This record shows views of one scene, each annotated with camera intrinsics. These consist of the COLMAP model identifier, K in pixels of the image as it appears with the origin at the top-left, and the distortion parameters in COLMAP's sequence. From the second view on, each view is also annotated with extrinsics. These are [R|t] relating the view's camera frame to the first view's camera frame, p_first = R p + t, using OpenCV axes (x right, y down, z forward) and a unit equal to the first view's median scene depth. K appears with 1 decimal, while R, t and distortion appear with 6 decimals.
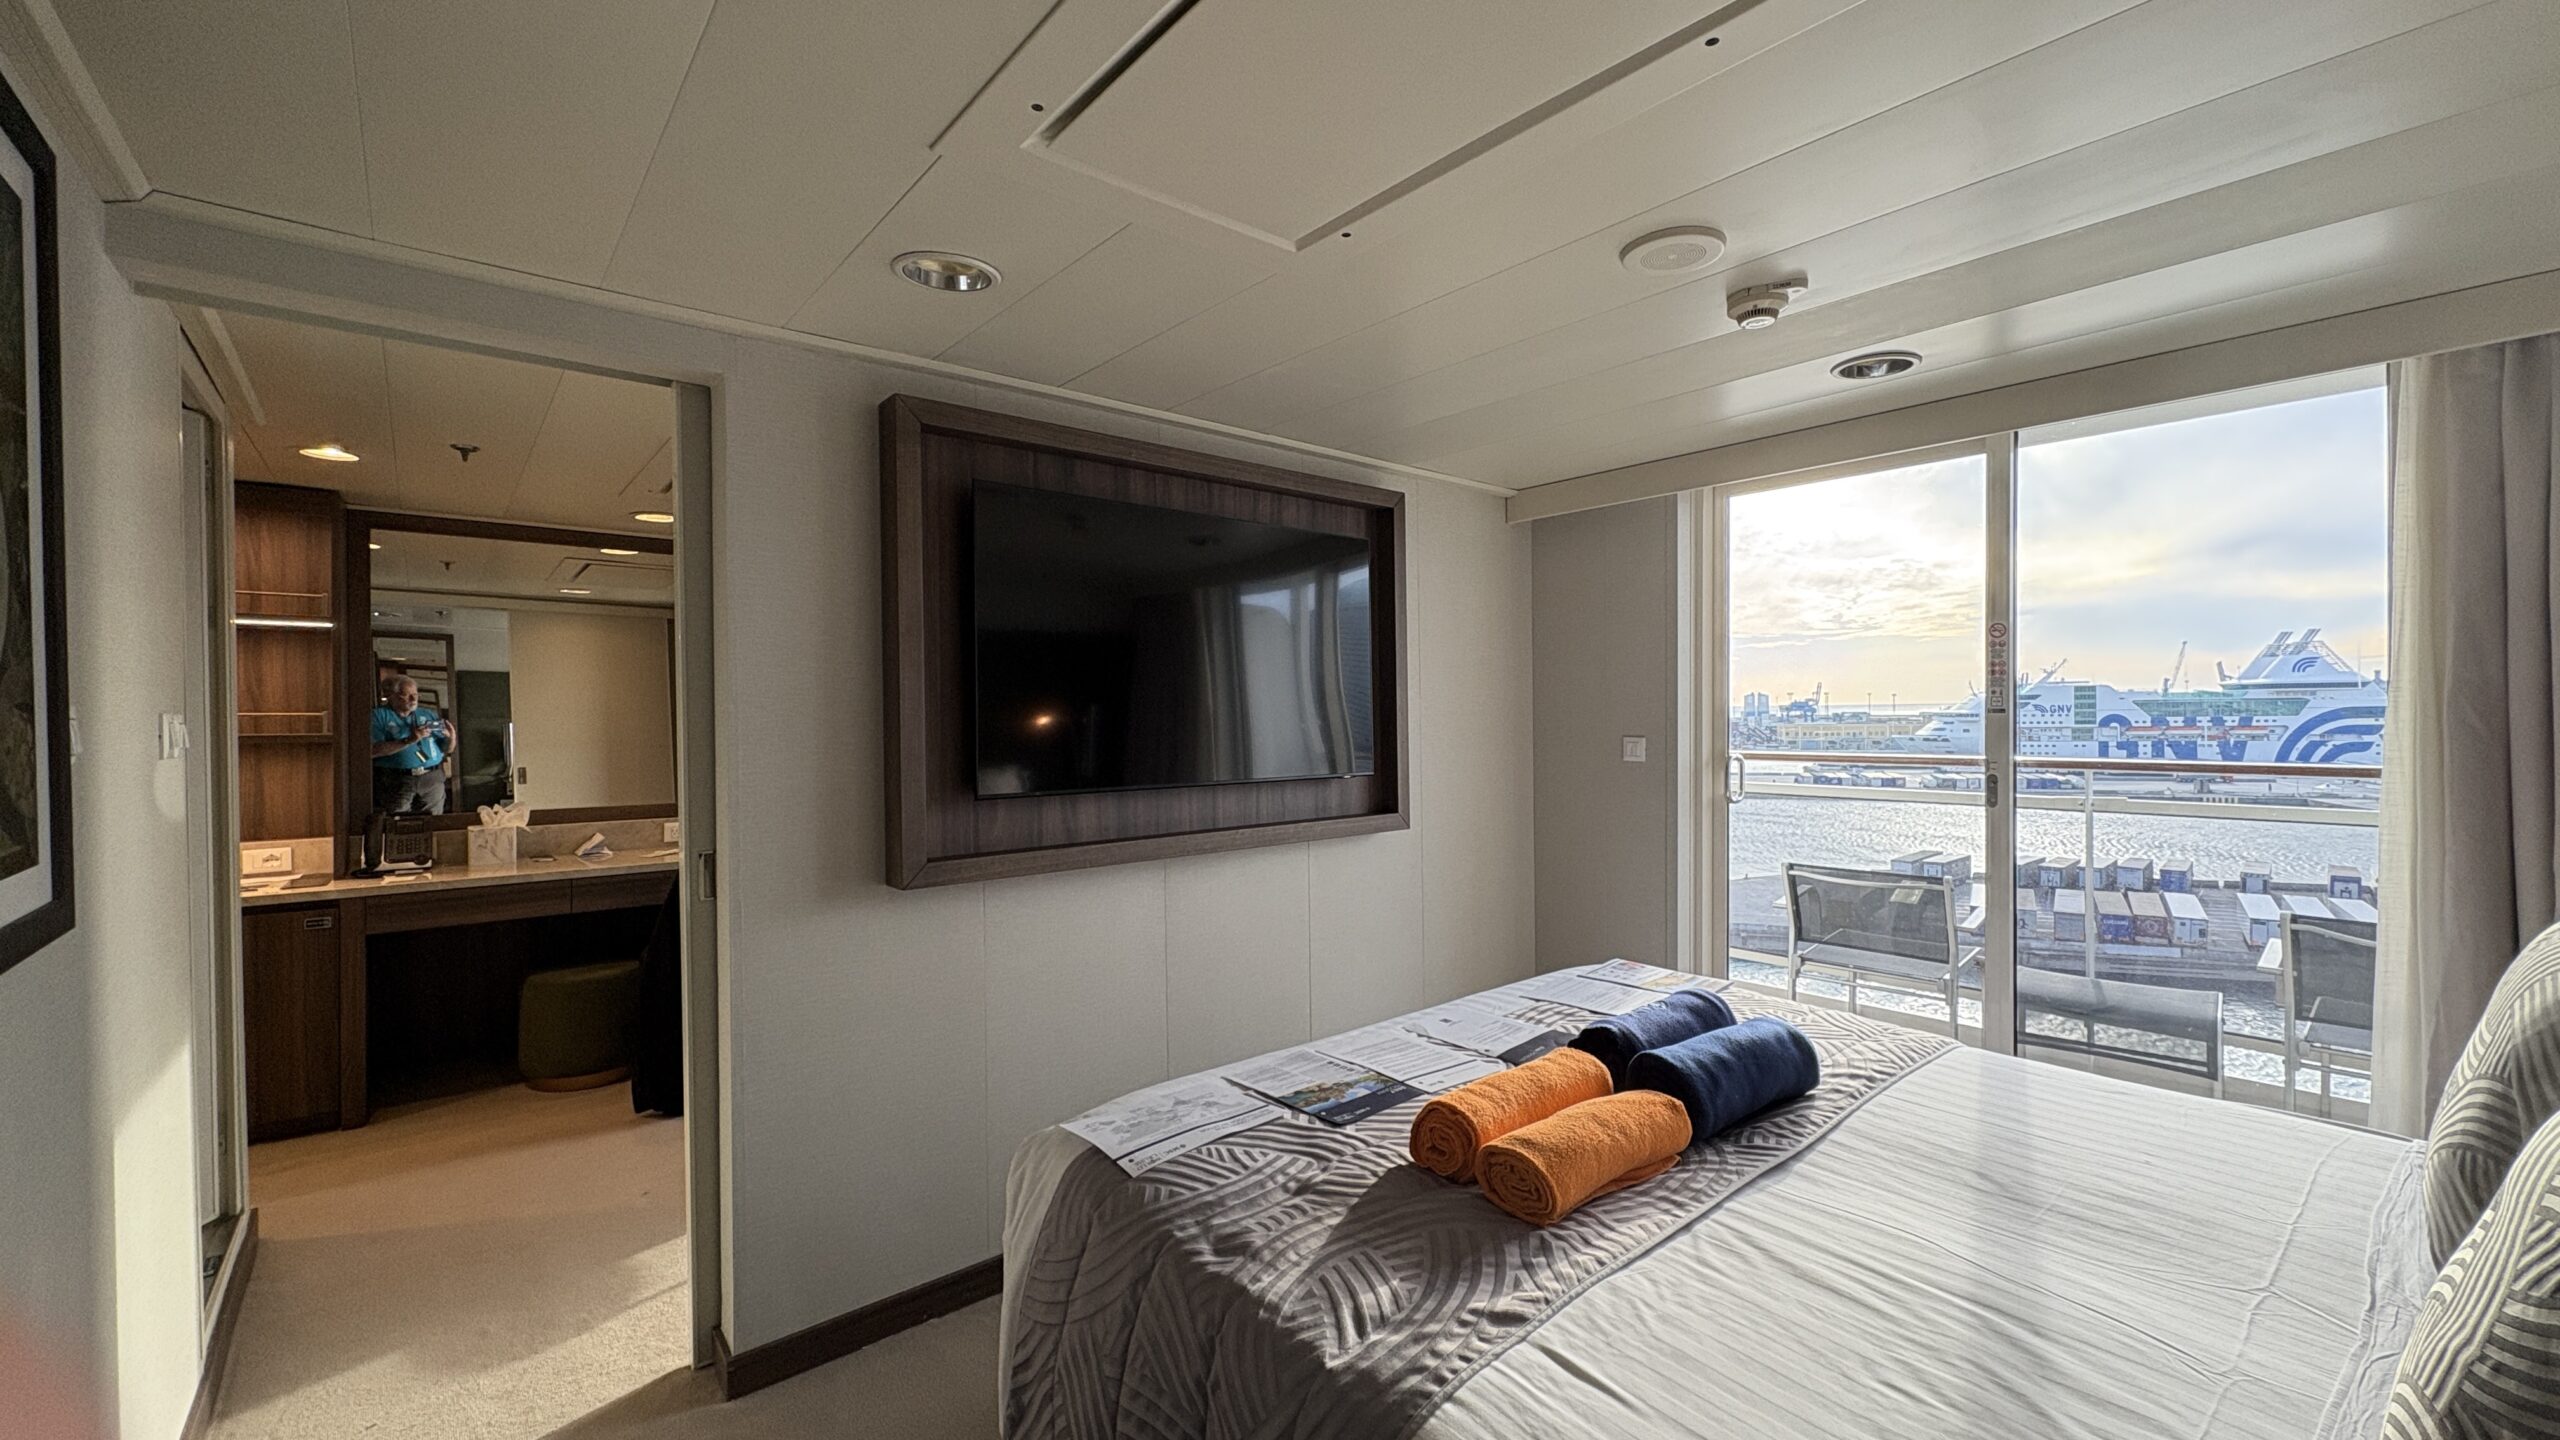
lens RADIAL K [[1018.6, 0, 1280.0], [0, 1018.6, 720.0], [0, 0, 1]] dist [-0.000387, -0.000035]
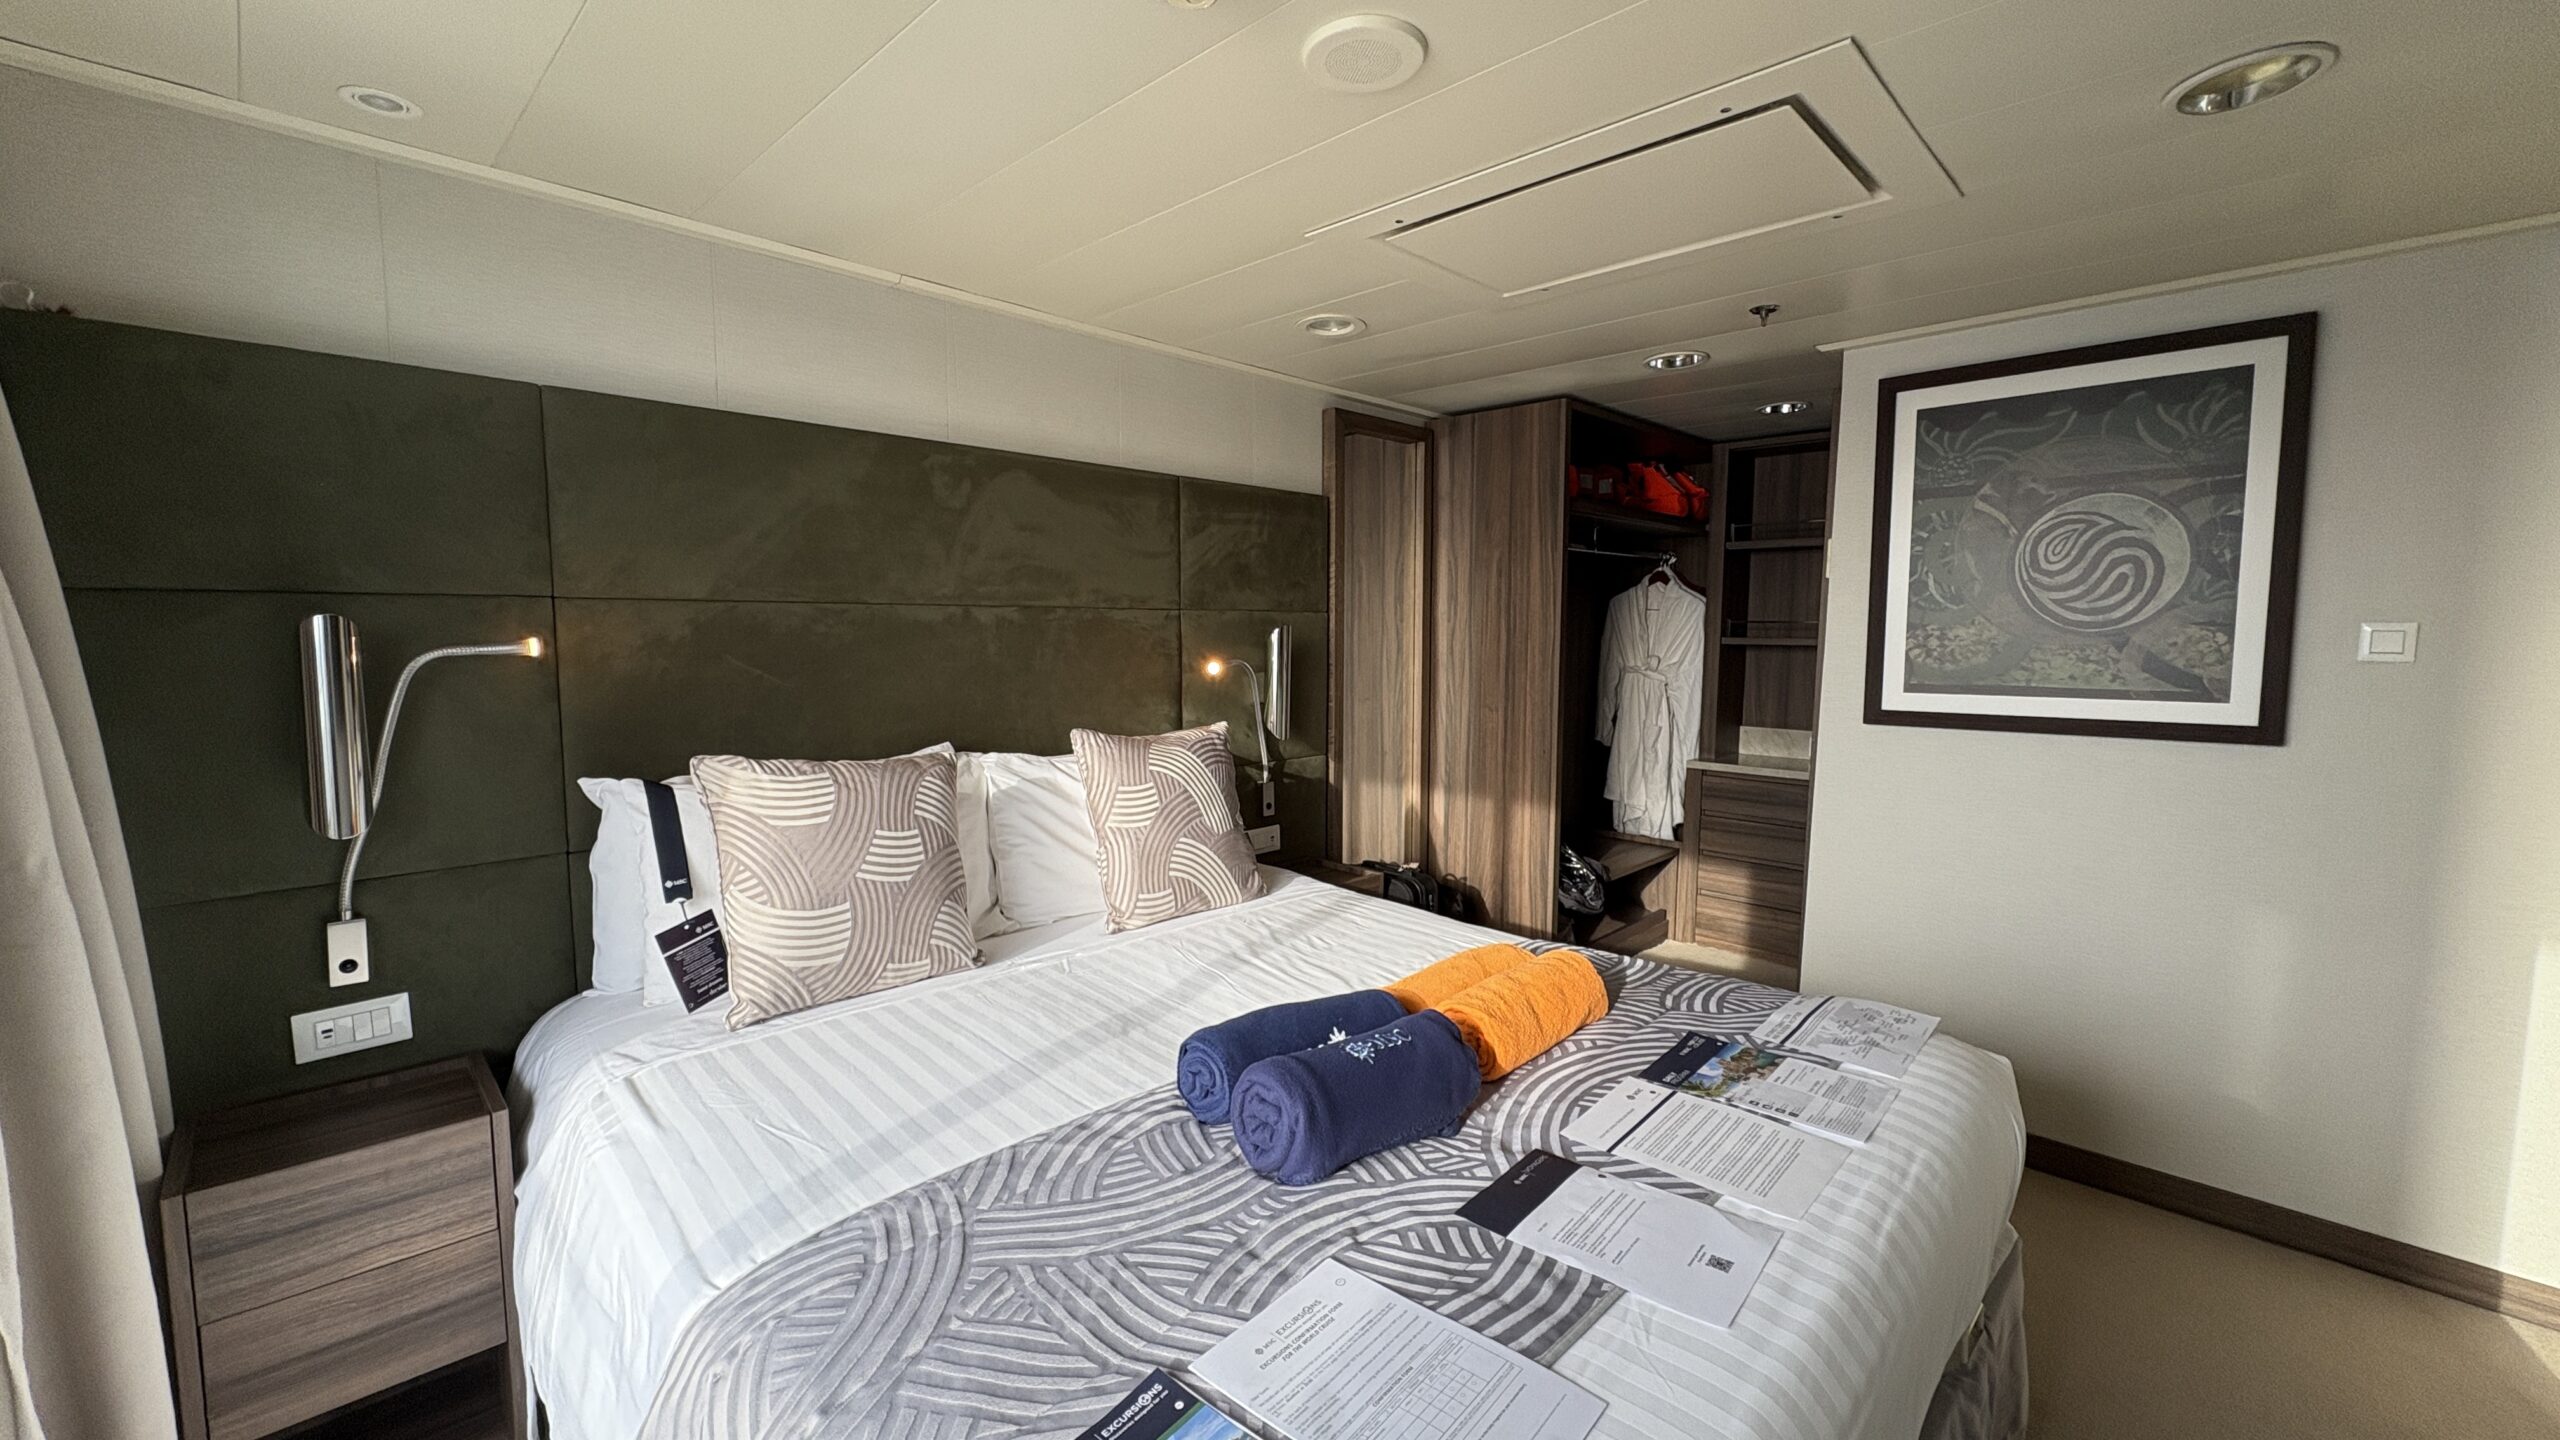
lens RADIAL K [[1018.6, 0, 1280.0], [0, 1018.6, 720.0], [0, 0, 1]] dist [-0.000387, -0.000035]
pose [[-0.995555, 0.006990, -0.093917, 0.525813], [-0.002229, 0.995214, 0.097697, -0.017198], [0.094150, 0.097472, -0.990775, 1.808089]]
